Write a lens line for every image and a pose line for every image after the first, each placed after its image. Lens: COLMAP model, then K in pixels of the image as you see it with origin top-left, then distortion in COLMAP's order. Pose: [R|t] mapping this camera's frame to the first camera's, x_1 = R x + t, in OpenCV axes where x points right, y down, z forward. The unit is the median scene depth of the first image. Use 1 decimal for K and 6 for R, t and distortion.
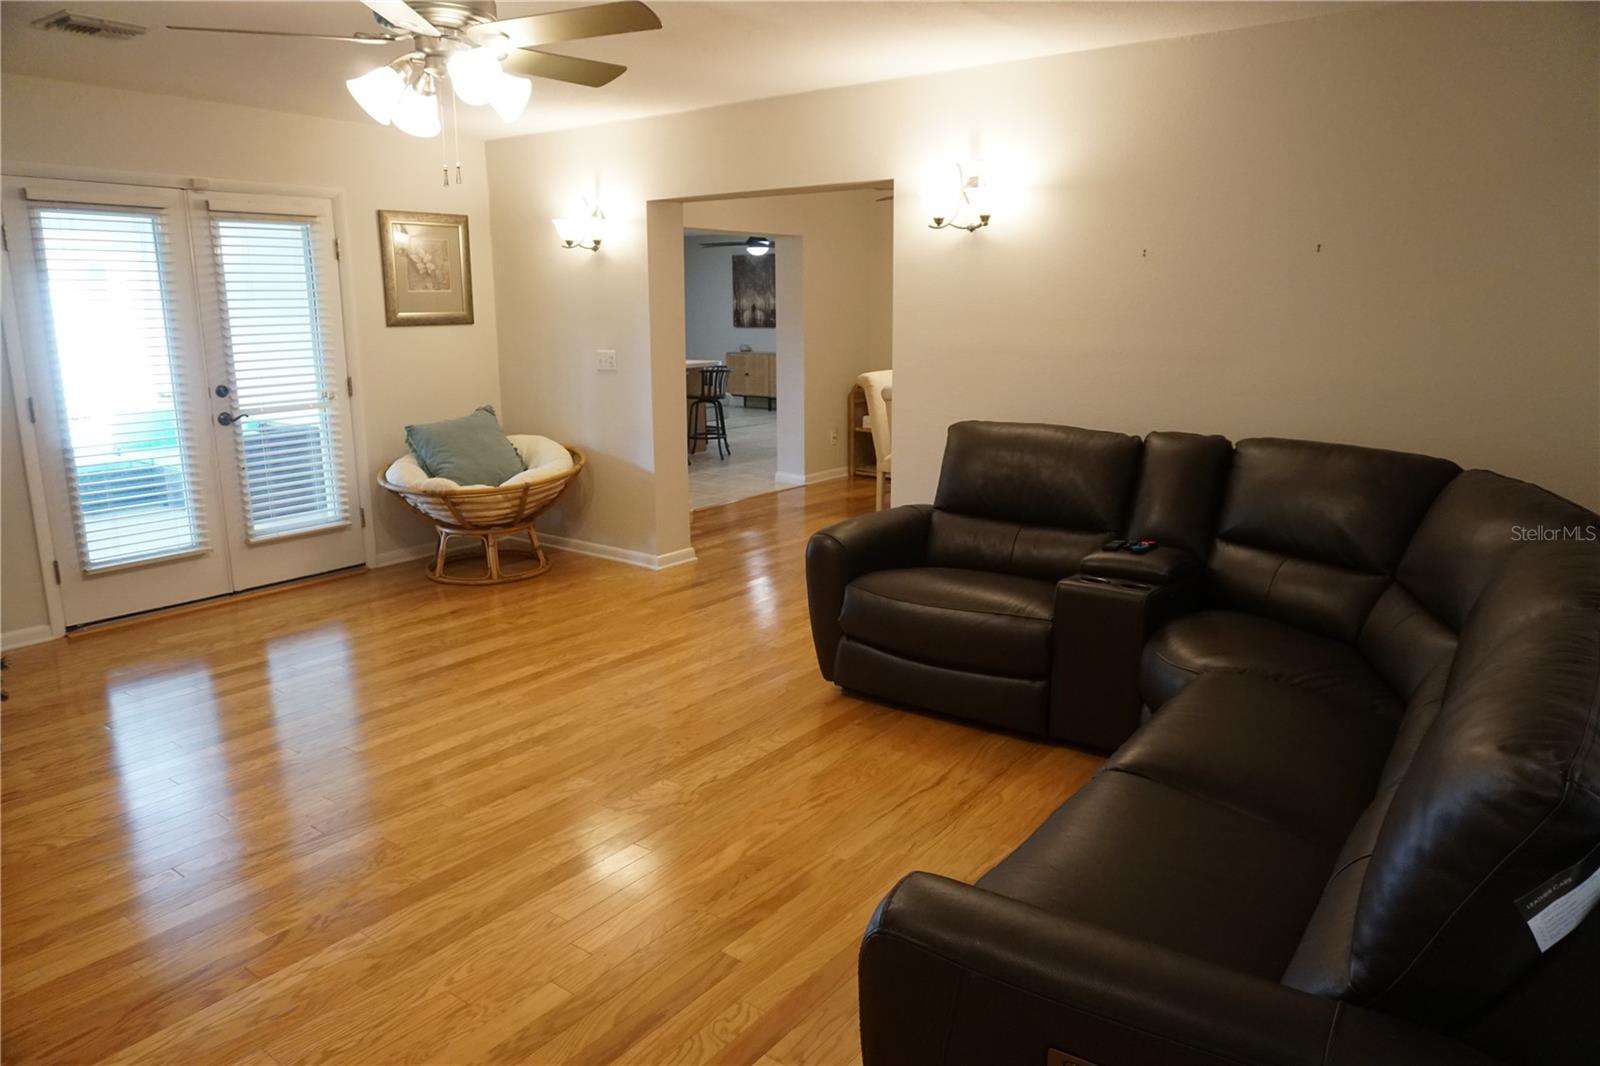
lens RADIAL K [[1068.1, 0, 800.6], [0, 1068.1, 533.0], [0, 0, 1]] dist [-0.055990, 0.042552]
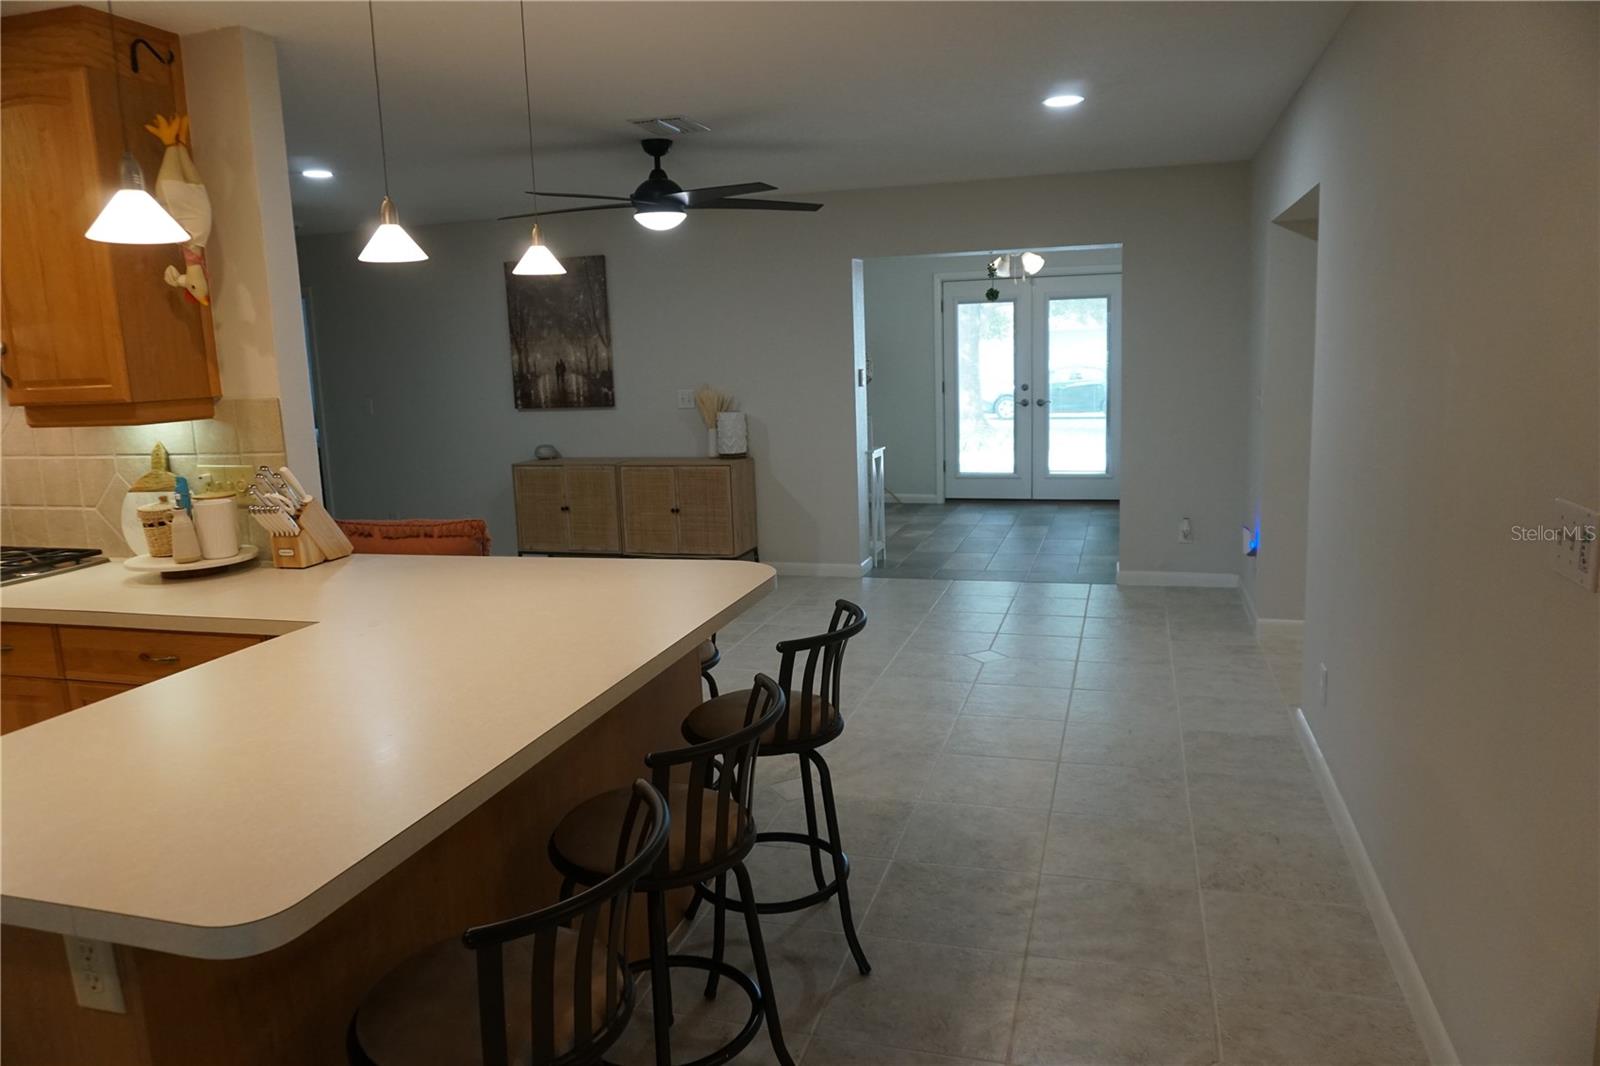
lens RADIAL K [[1068.1, 0, 800.6], [0, 1068.1, 533.0], [0, 0, 1]] dist [-0.055990, 0.042552]
pose [[0.937723, -0.086944, 0.336327, -0.111068], [0.104023, 0.994025, -0.033061, -0.111236], [-0.331443, 0.065988, 0.941165, 0.521163]]
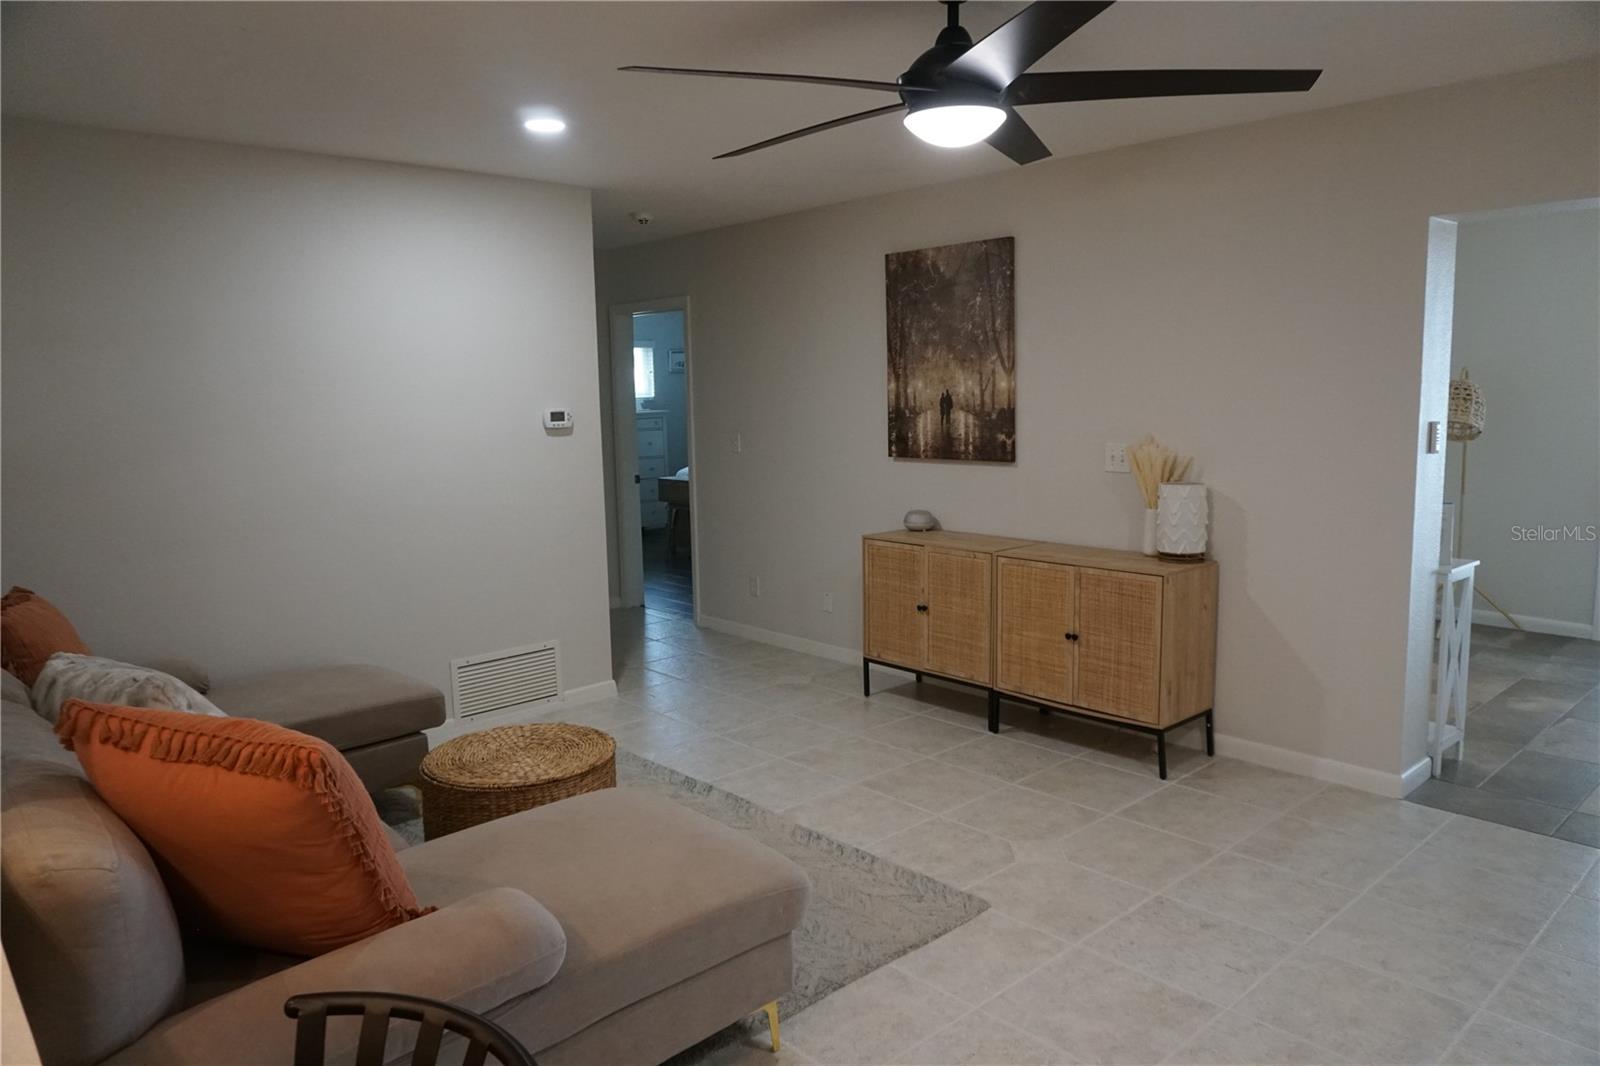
lens RADIAL K [[1068.1, 0, 800.6], [0, 1068.1, 533.0], [0, 0, 1]] dist [-0.055990, 0.042552]
pose [[0.982901, 0.009138, -0.183906, -0.027326], [-0.023810, 0.996690, -0.077735, -0.144709], [0.182587, 0.080785, 0.979865, 0.672168]]
